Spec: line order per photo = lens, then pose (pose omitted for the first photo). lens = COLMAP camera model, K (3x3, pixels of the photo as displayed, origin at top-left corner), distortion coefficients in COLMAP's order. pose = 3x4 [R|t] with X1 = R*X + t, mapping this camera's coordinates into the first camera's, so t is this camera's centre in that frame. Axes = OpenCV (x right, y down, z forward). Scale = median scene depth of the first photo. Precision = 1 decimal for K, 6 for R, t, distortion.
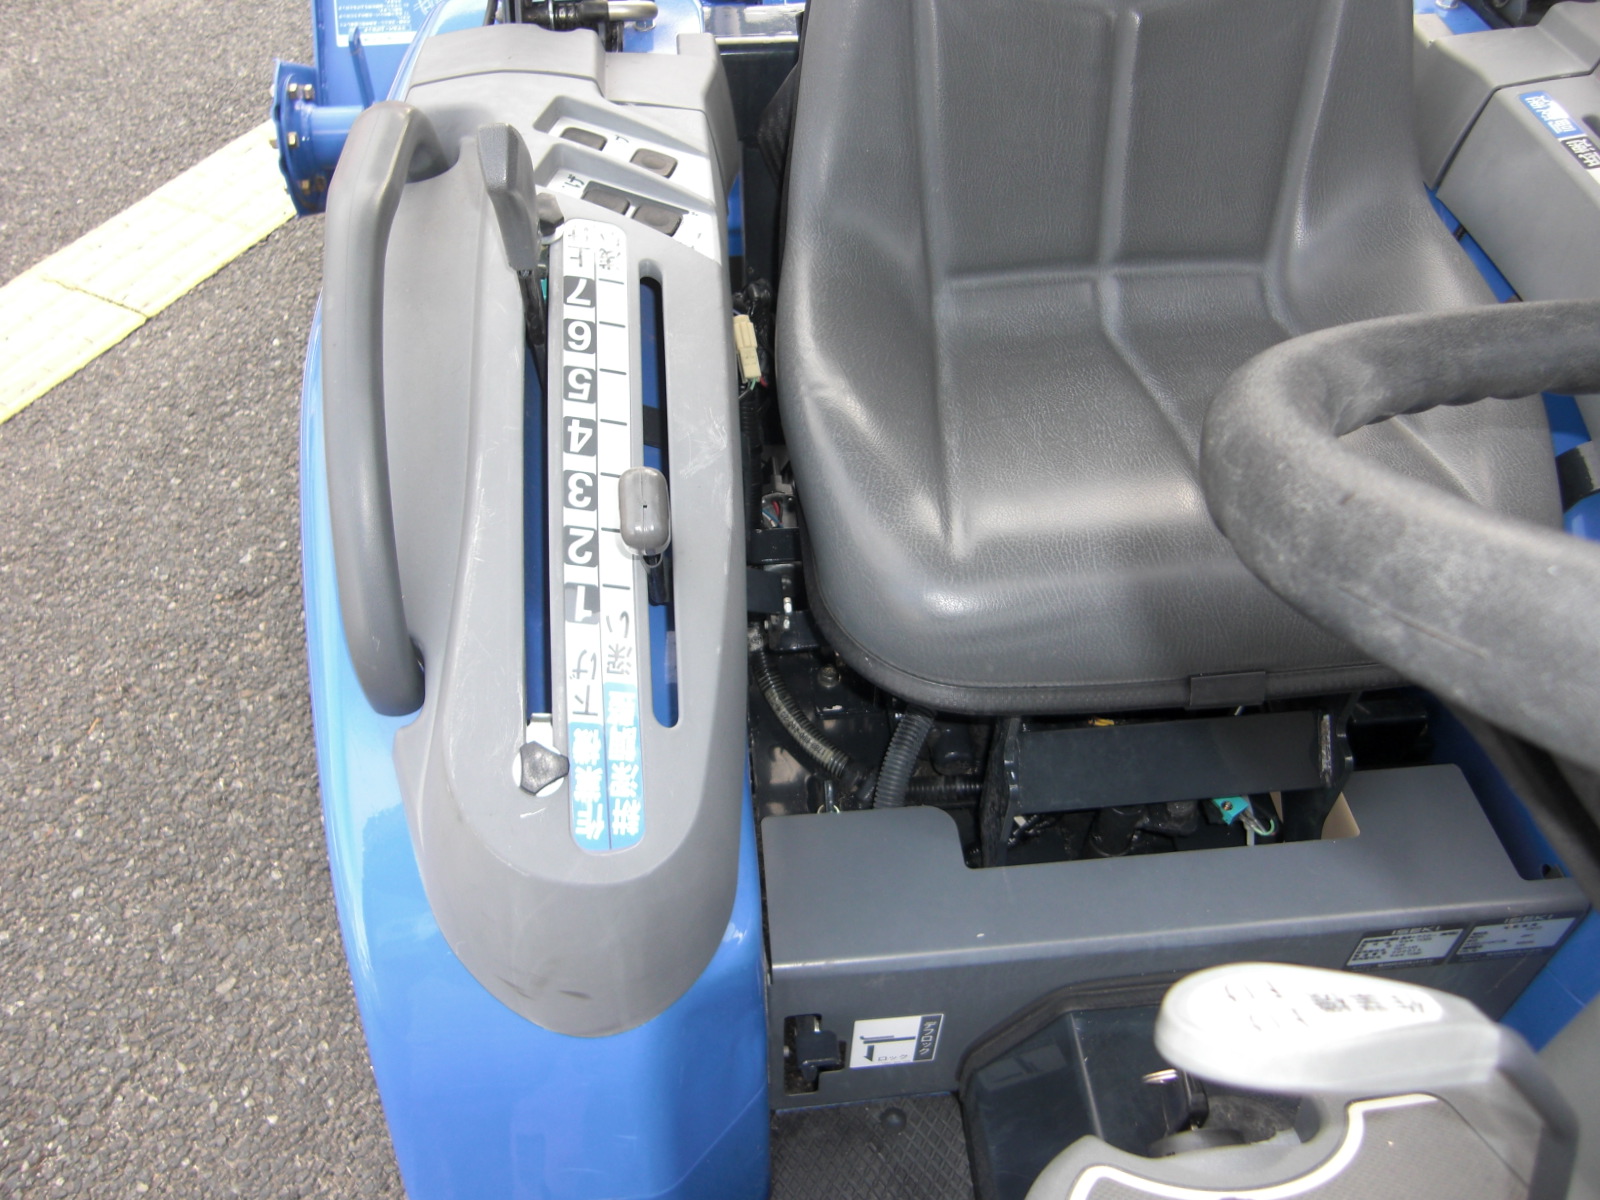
lens RADIAL K [[1291.2, 0, 800.0], [0, 1291.2, 600.0], [0, 0, 1]] dist [-0.084079, 0.107576]
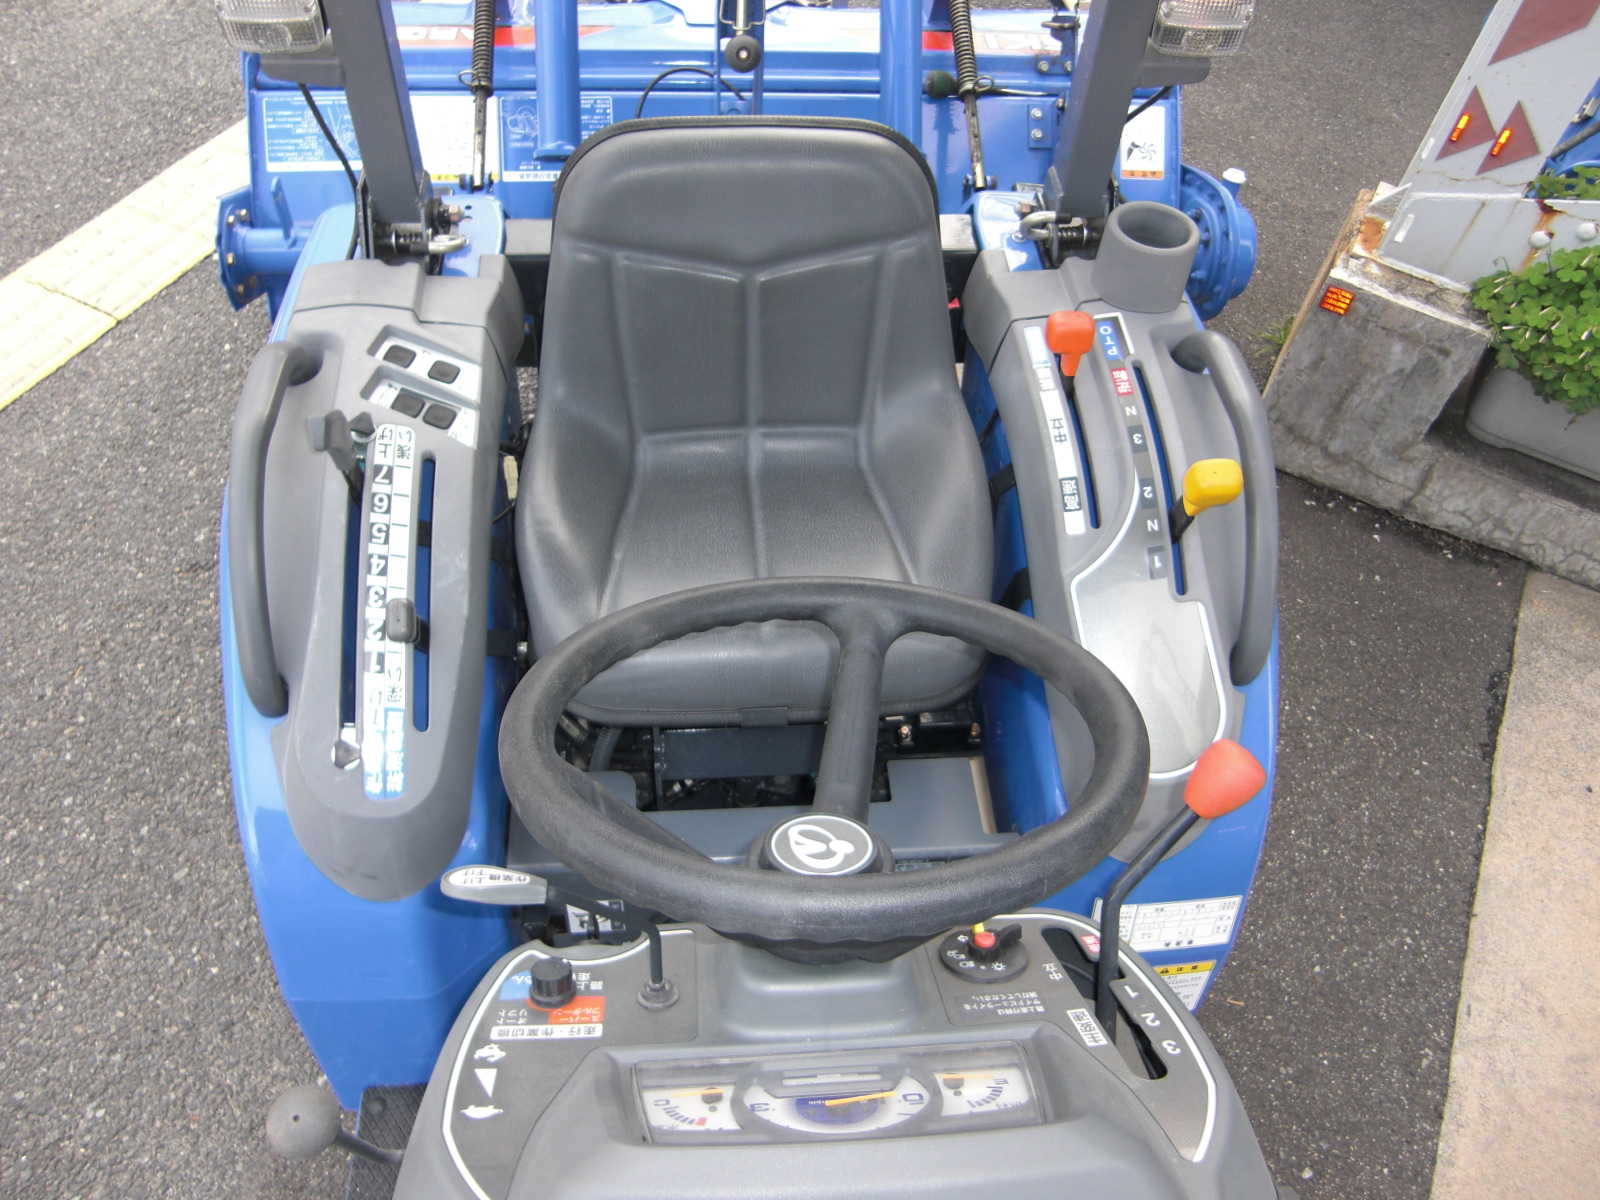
lens RADIAL K [[1291.2, 0, 800.0], [0, 1291.2, 600.0], [0, 0, 1]] dist [-0.084079, 0.107576]
pose [[0.999229, 0.030989, 0.024116, 0.137341], [-0.032487, 0.997395, 0.064404, -0.079317], [-0.022057, -0.065138, 0.997632, -0.287184]]
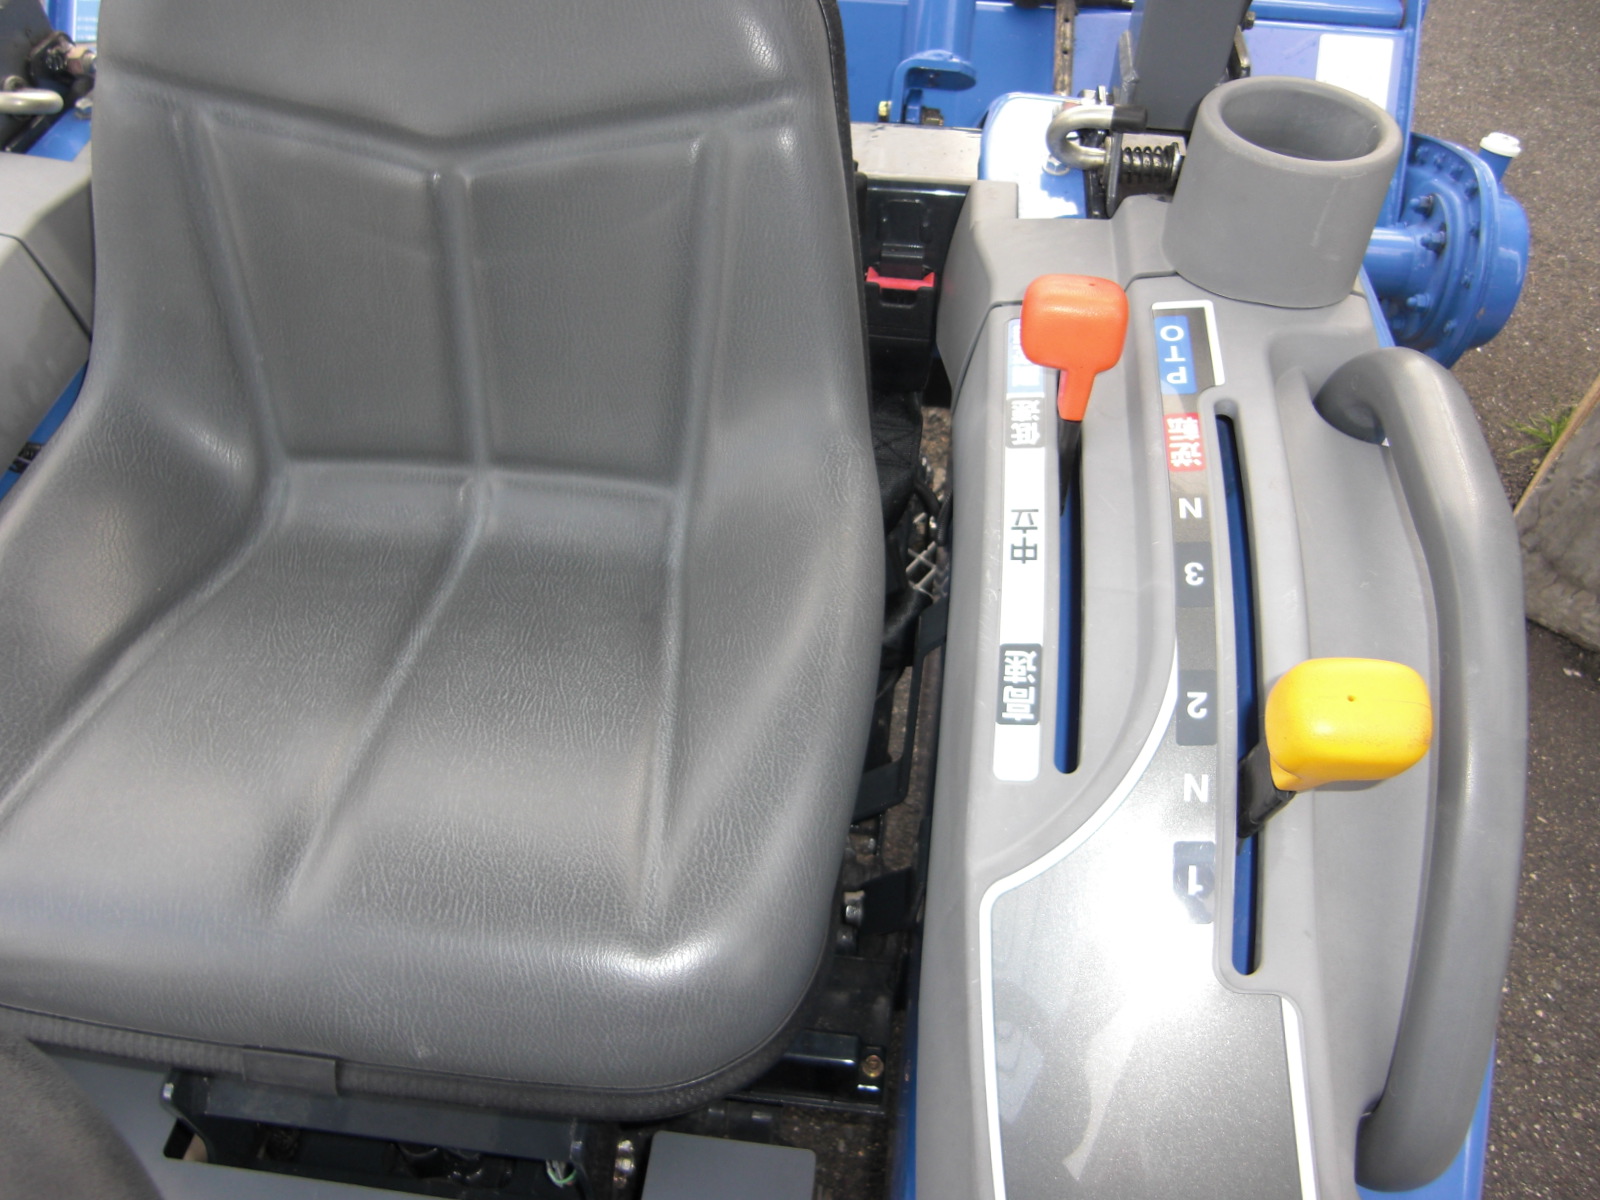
lens RADIAL K [[1313.5, 0, 788.7], [0, 1313.5, 597.2], [0, 0, 1]] dist [-0.107846, 0.126474]
pose [[0.979520, 0.147326, -0.137245, 0.285947], [-0.144437, 0.989034, 0.030826, -0.118447], [0.140282, -0.010372, 0.990057, 0.099275]]
